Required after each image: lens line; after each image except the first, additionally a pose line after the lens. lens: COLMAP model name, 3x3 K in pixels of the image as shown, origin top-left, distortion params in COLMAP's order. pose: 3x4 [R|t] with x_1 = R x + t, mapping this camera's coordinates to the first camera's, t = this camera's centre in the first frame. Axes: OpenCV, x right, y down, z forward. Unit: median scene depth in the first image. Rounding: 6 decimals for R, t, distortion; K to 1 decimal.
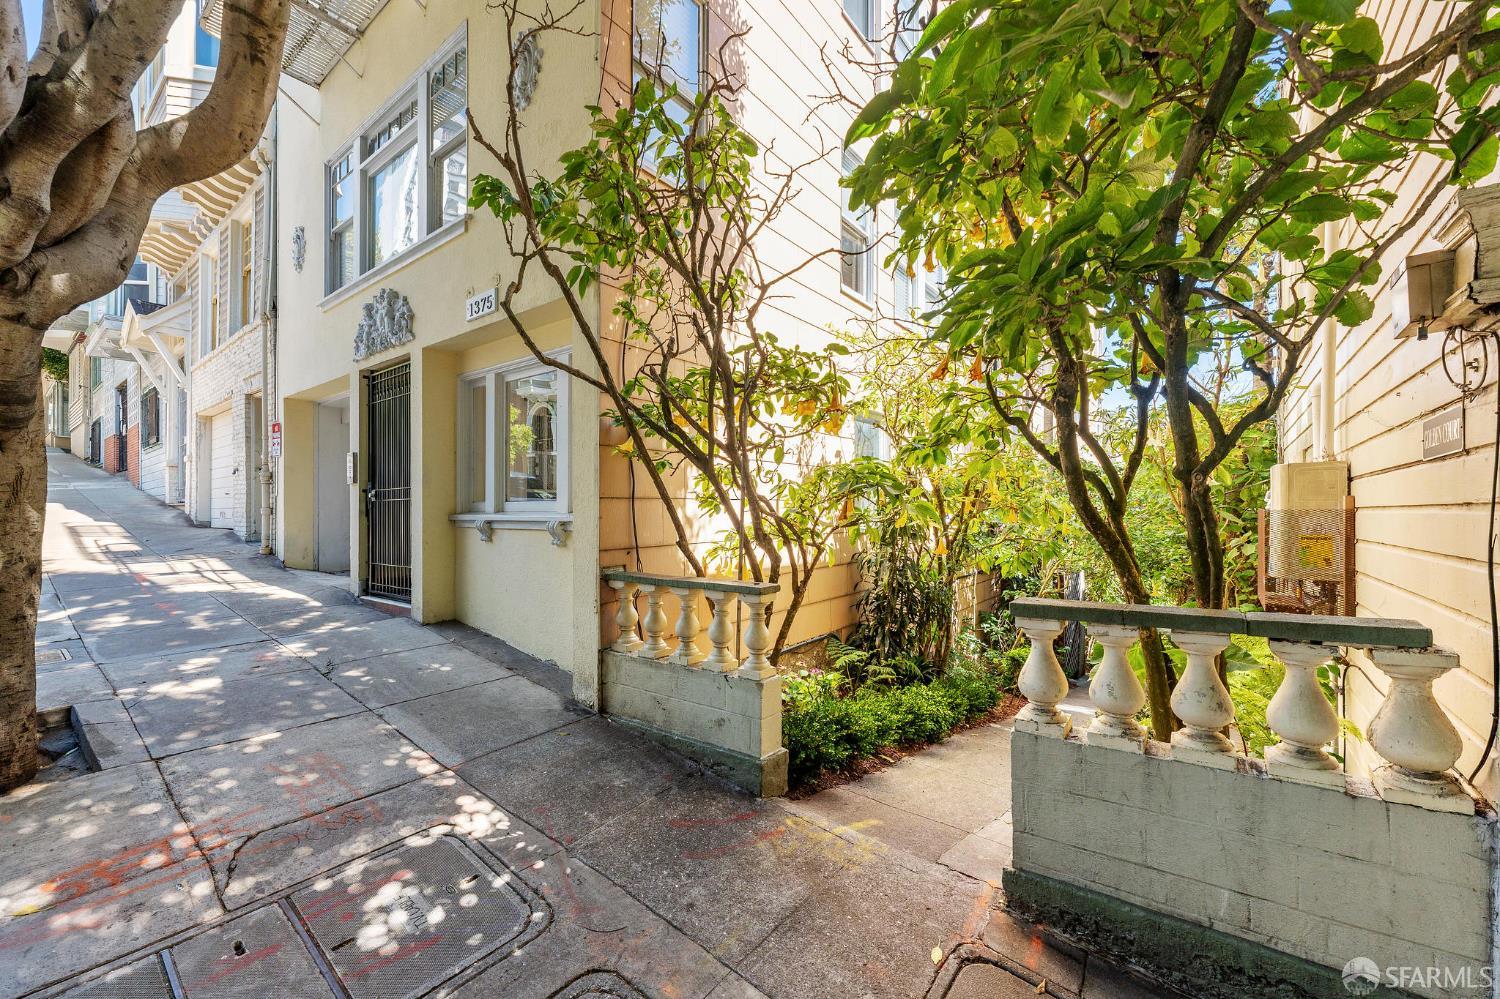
lens RADIAL K [[602.1, 0, 756.5], [0, 602.1, 515.1], [0, 0, 1]] dist [-0.002747, 0.000908]
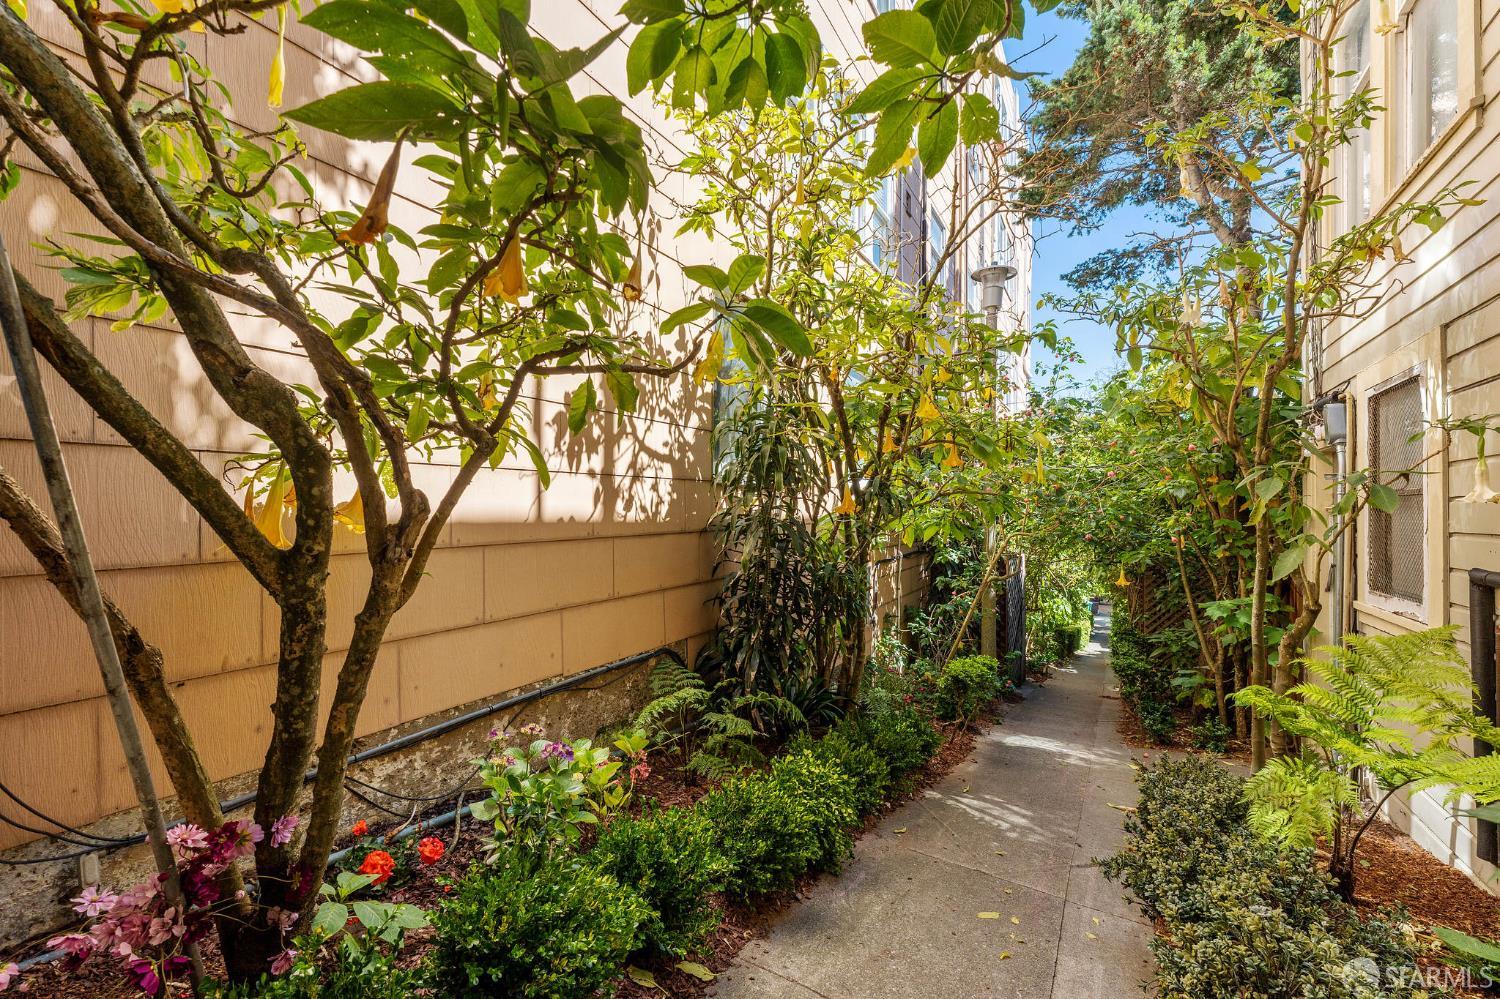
lens RADIAL K [[602.1, 0, 752.5], [0, 602.1, 505.5], [0, 0, 1]] dist [-0.002747, 0.000908]
pose [[0.993894, 0.005689, 0.110188, 0.240391], [-0.004684, 0.999945, -0.009380, 0.103772], [-0.110236, 0.008807, 0.993866, 0.673519]]
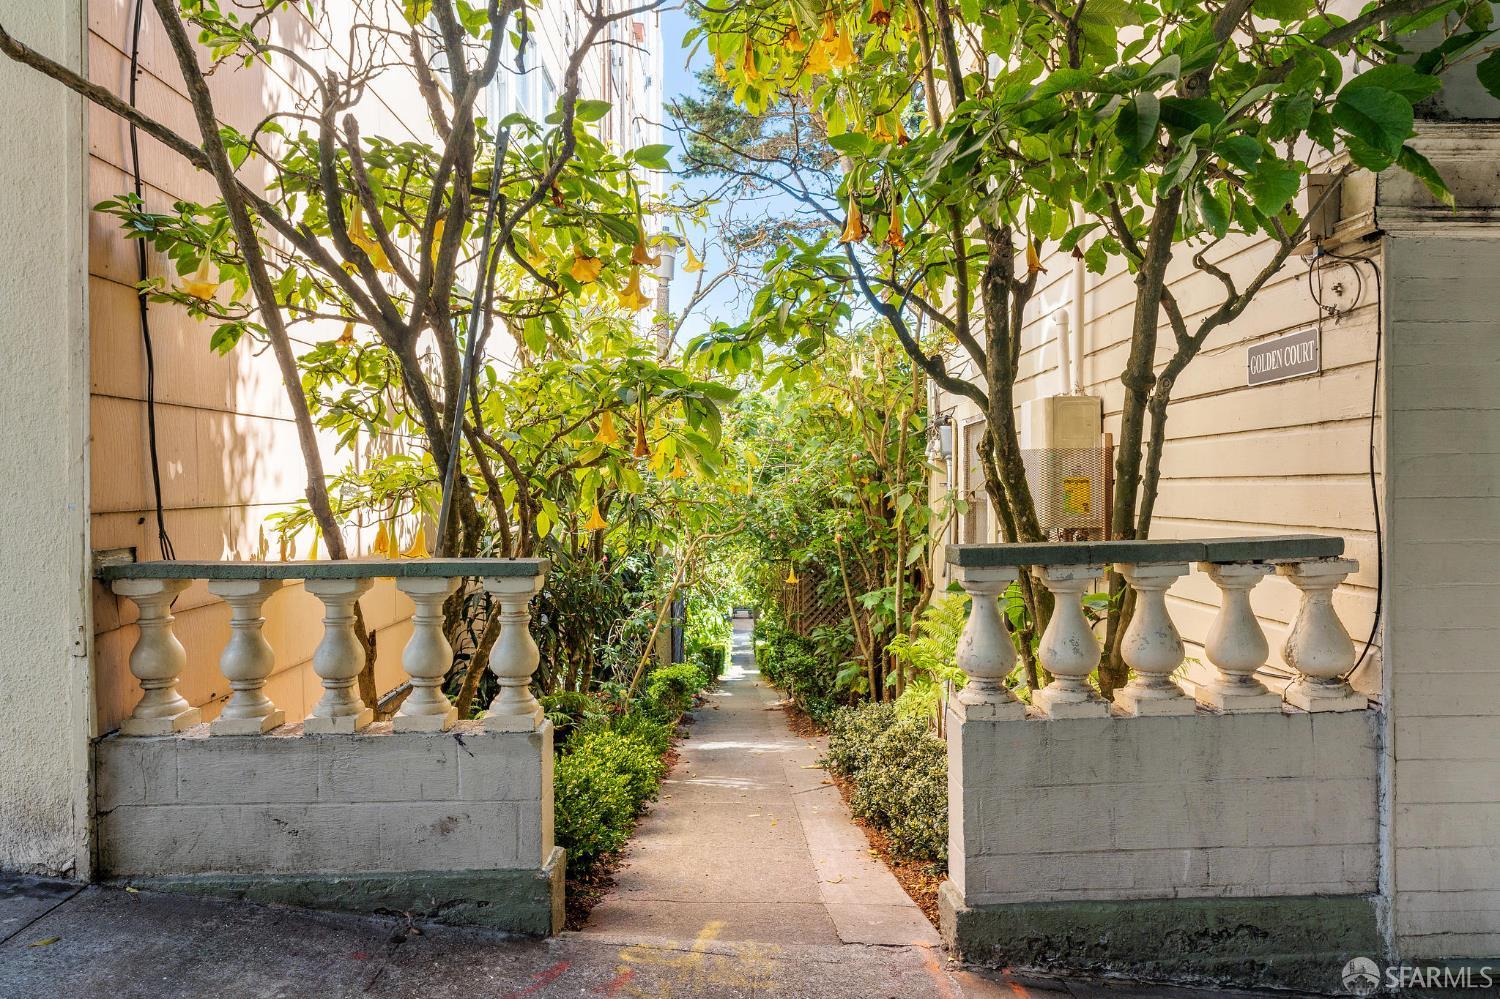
lens RADIAL K [[984.1, 0, 760.0], [0, 984.1, 496.7], [0, 0, 1]] dist [-0.000199, -0.000037]
pose [[0.783986, -0.009829, 0.620701, -0.326805], [0.007942, 0.999952, 0.005804, 0.046493], [-0.620728, 0.000380, 0.784026, 0.133220]]
